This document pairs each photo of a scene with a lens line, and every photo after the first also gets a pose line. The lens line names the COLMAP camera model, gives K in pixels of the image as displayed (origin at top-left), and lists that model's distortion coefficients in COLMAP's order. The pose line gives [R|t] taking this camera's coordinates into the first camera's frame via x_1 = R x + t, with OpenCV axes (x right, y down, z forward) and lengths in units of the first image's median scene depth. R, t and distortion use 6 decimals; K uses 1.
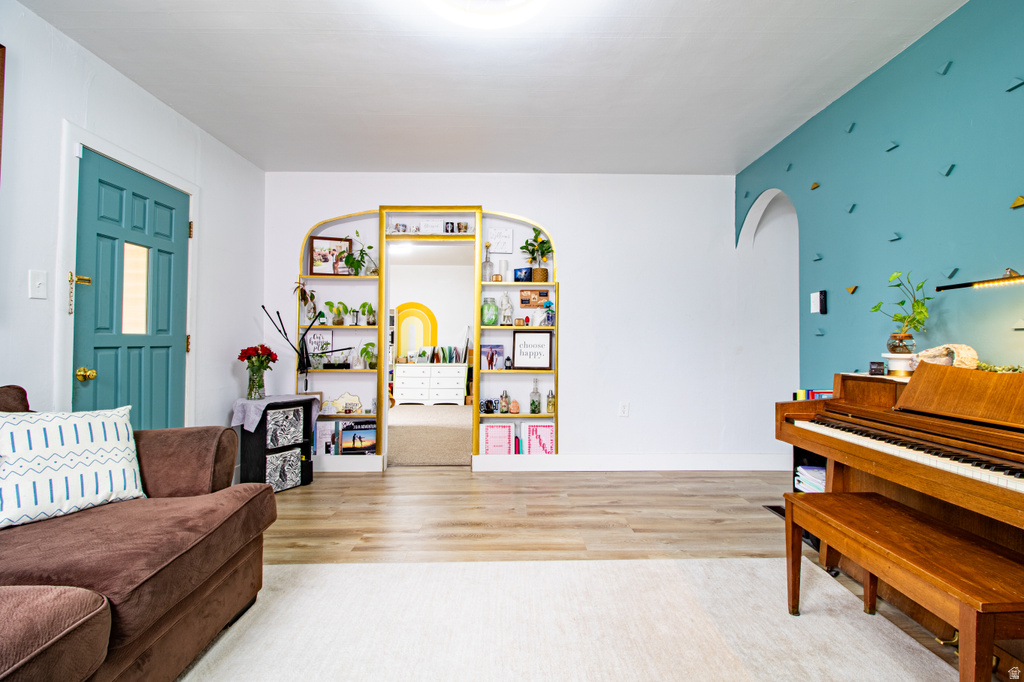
lens RADIAL K [[475.2, 0, 522.9], [0, 475.2, 336.1], [0, 0, 1]] dist [0.001186, -0.013296]
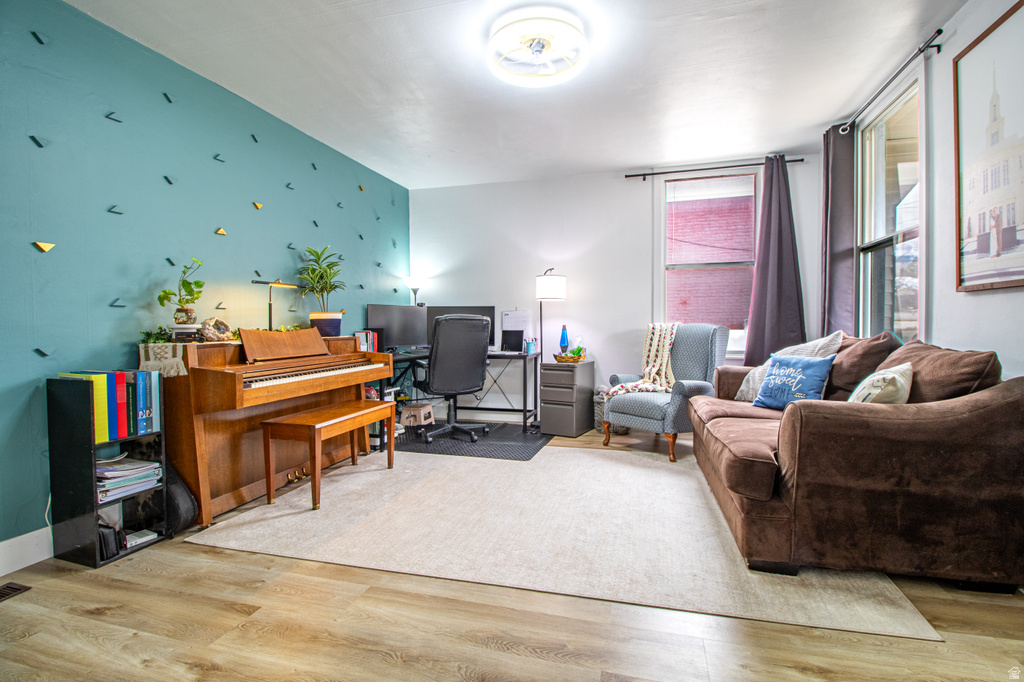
lens RADIAL K [[475.2, 0, 522.9], [0, 475.2, 336.1], [0, 0, 1]] dist [0.001186, -0.013296]
pose [[-0.959943, -0.008315, 0.280070, -0.285682], [-0.004804, 0.999901, 0.013221, 0.038109], [-0.280152, 0.011346, -0.959888, 1.543394]]
